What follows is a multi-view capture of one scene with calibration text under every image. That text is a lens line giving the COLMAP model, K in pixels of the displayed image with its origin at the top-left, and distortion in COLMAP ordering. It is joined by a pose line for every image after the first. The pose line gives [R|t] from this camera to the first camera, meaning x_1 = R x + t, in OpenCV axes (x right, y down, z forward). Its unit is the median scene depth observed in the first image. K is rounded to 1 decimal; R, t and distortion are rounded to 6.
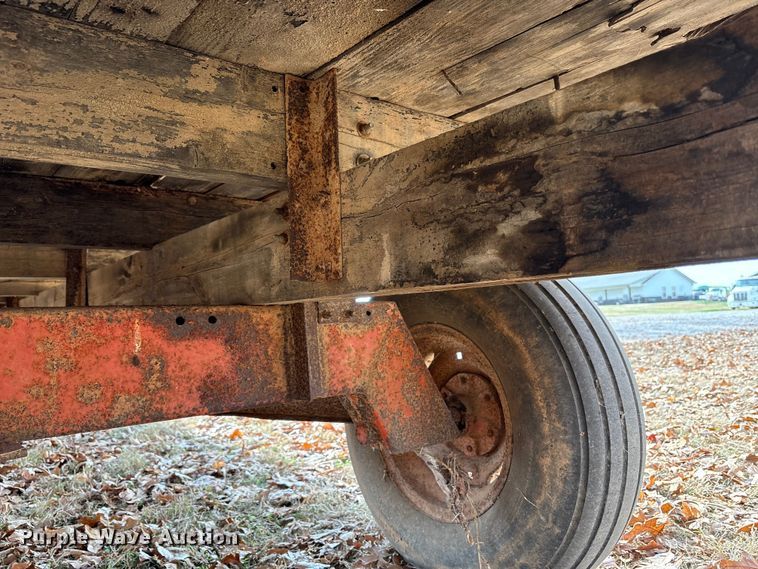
lens RADIAL K [[581.0, 0, 381.0], [0, 581.0, 285.0], [0, 0, 1]] dist [0.030249, -0.044128]
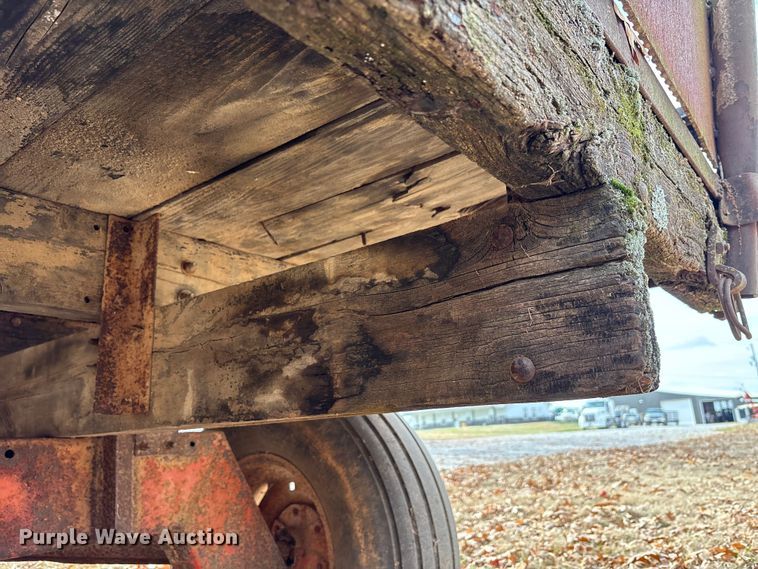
lens RADIAL K [[581.0, 0, 385.5], [0, 581.0, 287.6], [0, 0, 1]] dist [0.030249, -0.044128]
pose [[0.975951, 0.047905, 0.212663, 0.099347], [-0.004860, 0.980094, -0.198473, -0.022214], [-0.217938, 0.192666, 0.956757, -0.091435]]
